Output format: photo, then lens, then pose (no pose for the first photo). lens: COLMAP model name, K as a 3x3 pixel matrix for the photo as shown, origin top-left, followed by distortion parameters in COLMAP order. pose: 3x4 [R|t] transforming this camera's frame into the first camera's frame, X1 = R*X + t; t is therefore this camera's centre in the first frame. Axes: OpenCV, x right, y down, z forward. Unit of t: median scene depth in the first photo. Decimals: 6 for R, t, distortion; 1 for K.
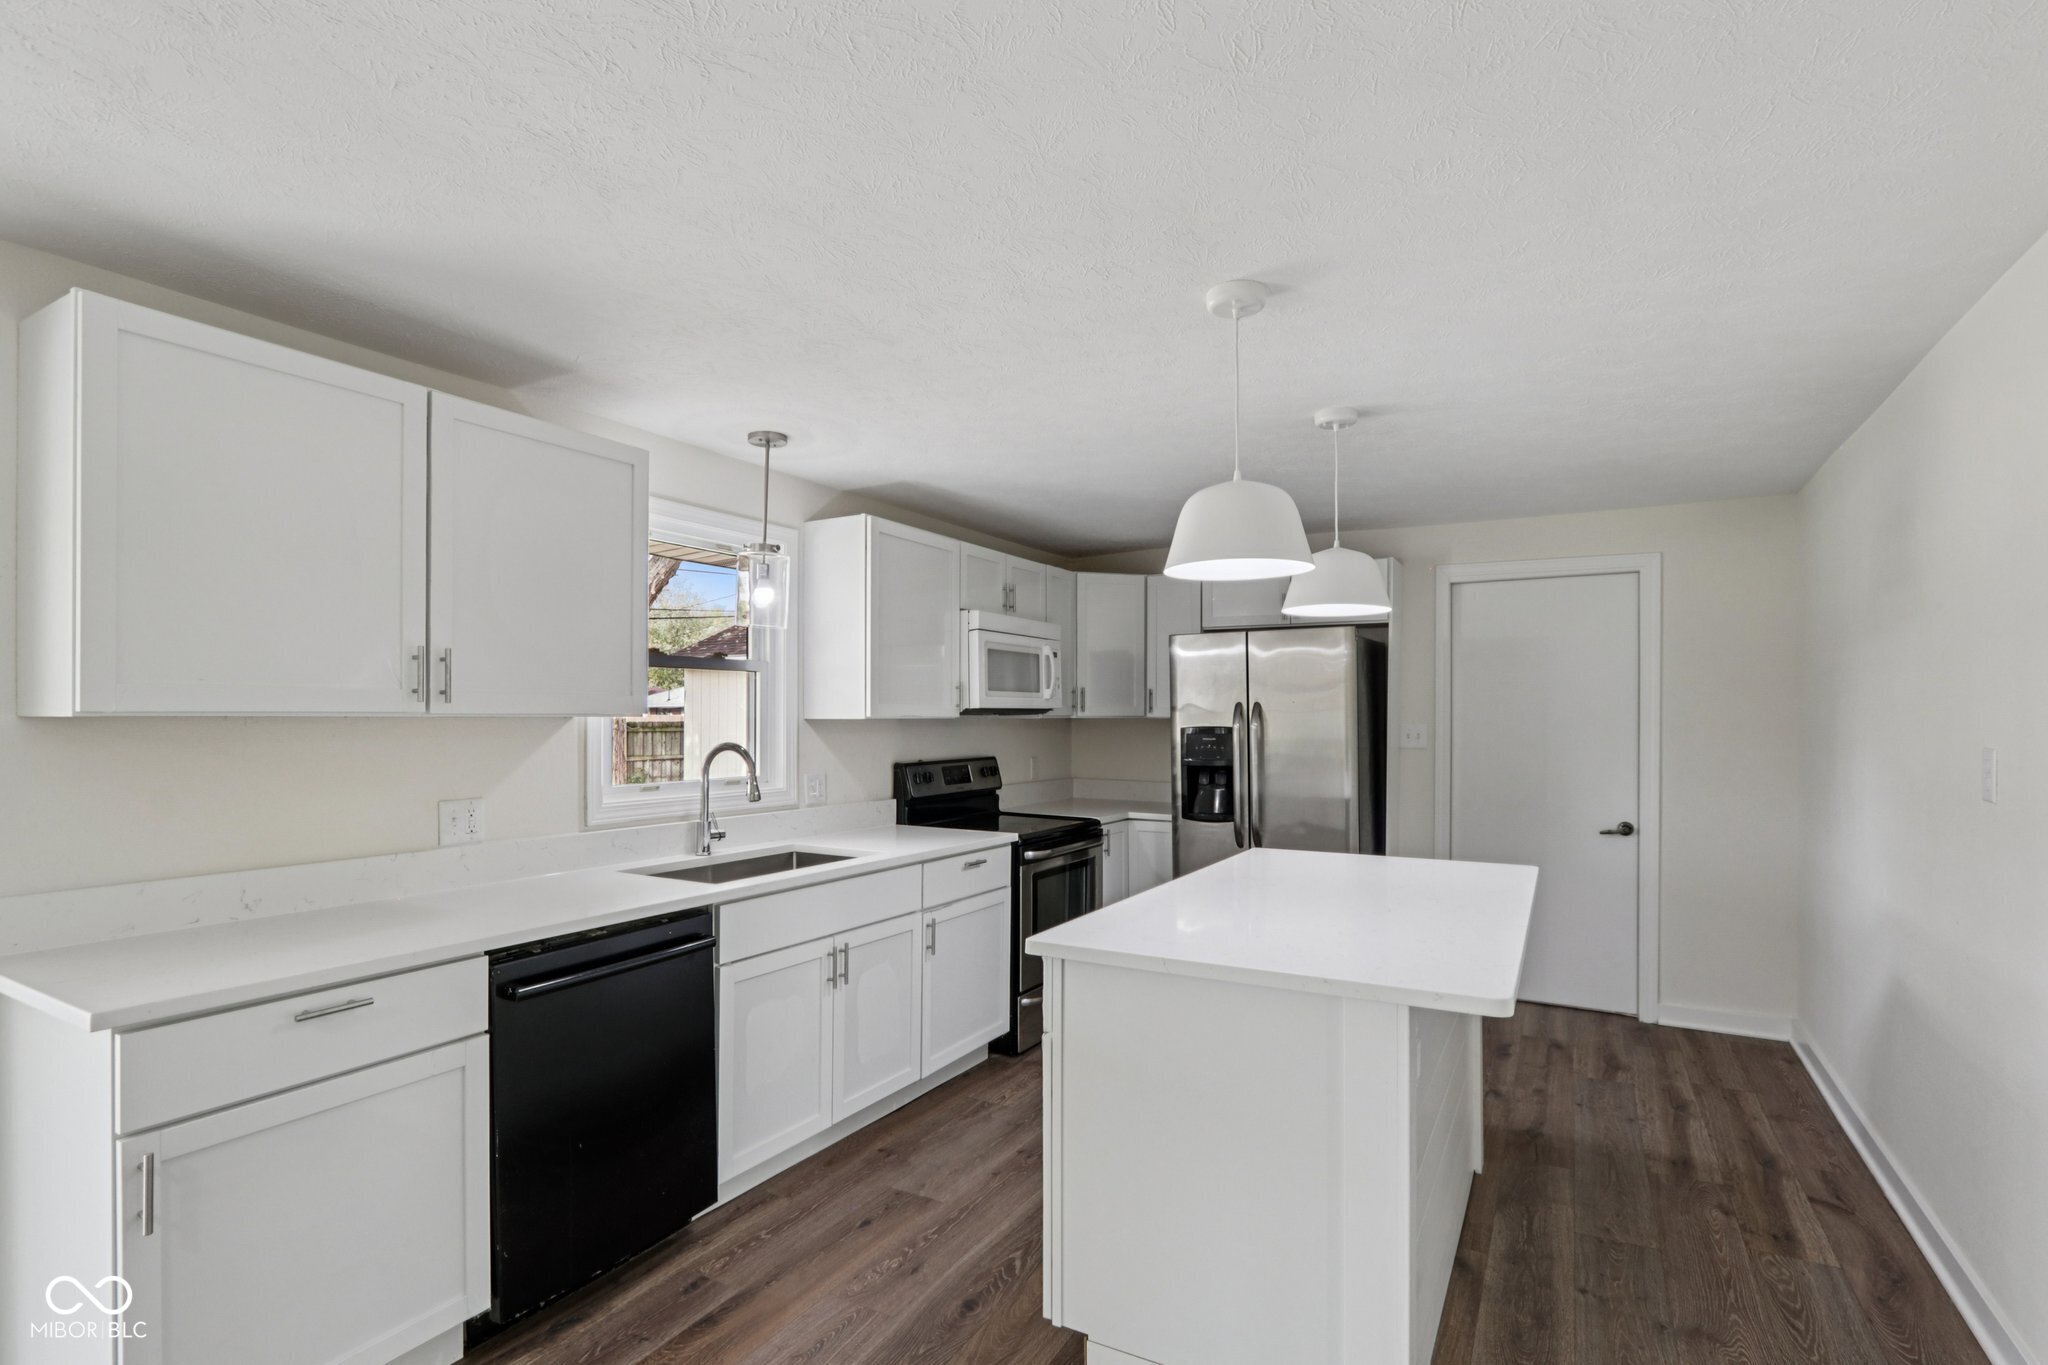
lens RADIAL K [[959.1, 0, 1024.1], [0, 959.1, 709.2], [0, 0, 1]] dist [-0.015587, 0.000664]
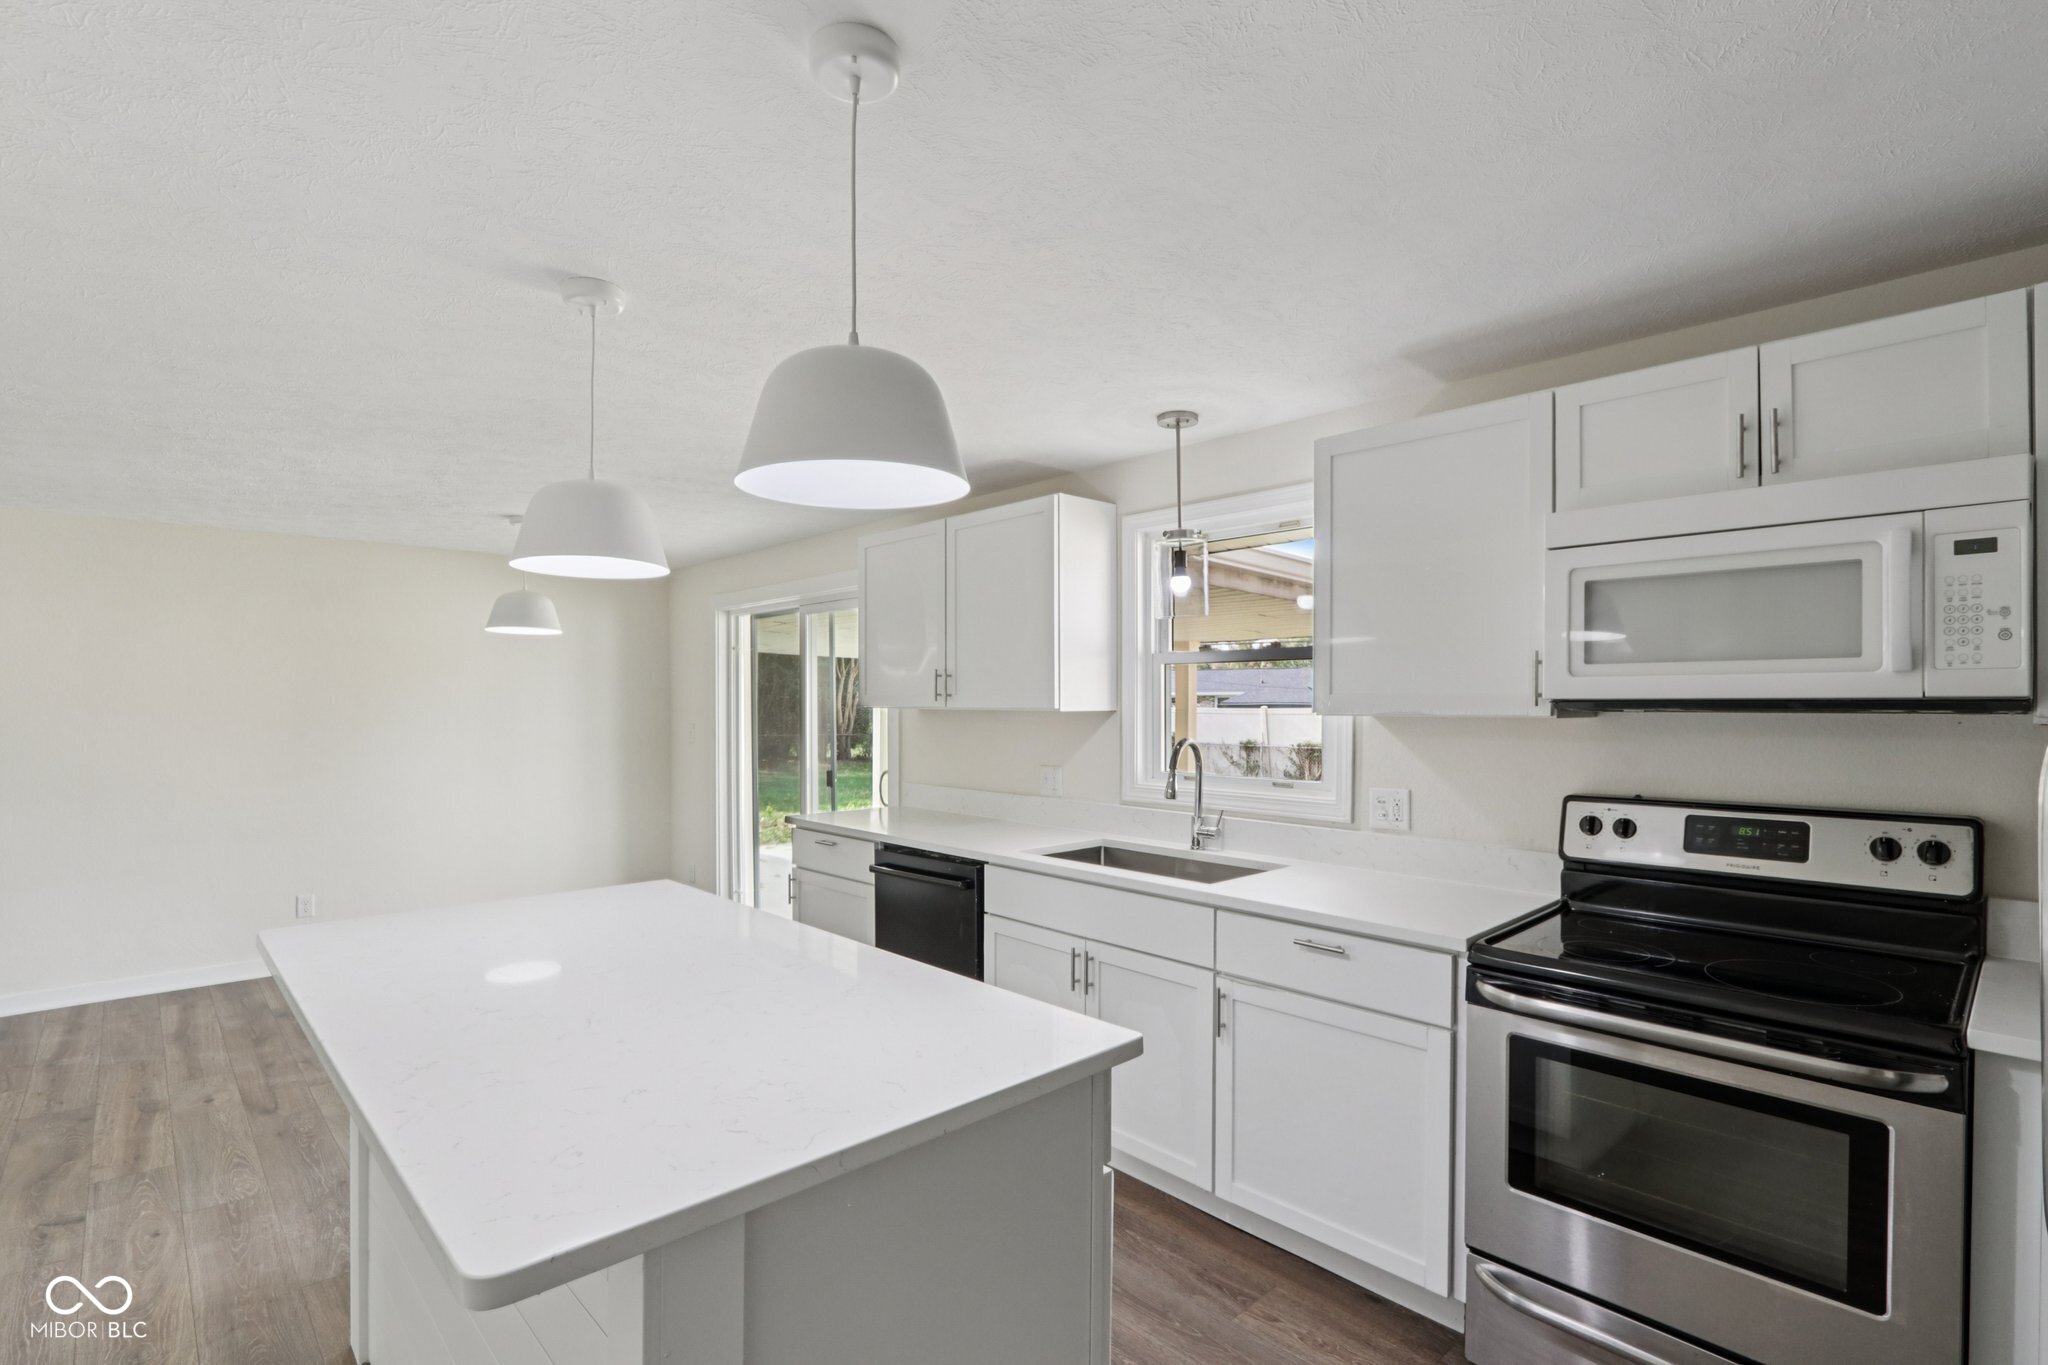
lens RADIAL K [[959.1, 0, 1024.1], [0, 959.1, 709.2], [0, 0, 1]] dist [-0.015587, 0.000664]
pose [[-0.283542, 0.003437, -0.958954, 0.669250], [0.004514, 0.999987, 0.002250, 0.003131], [0.958949, -0.003691, -0.283554, 1.098263]]
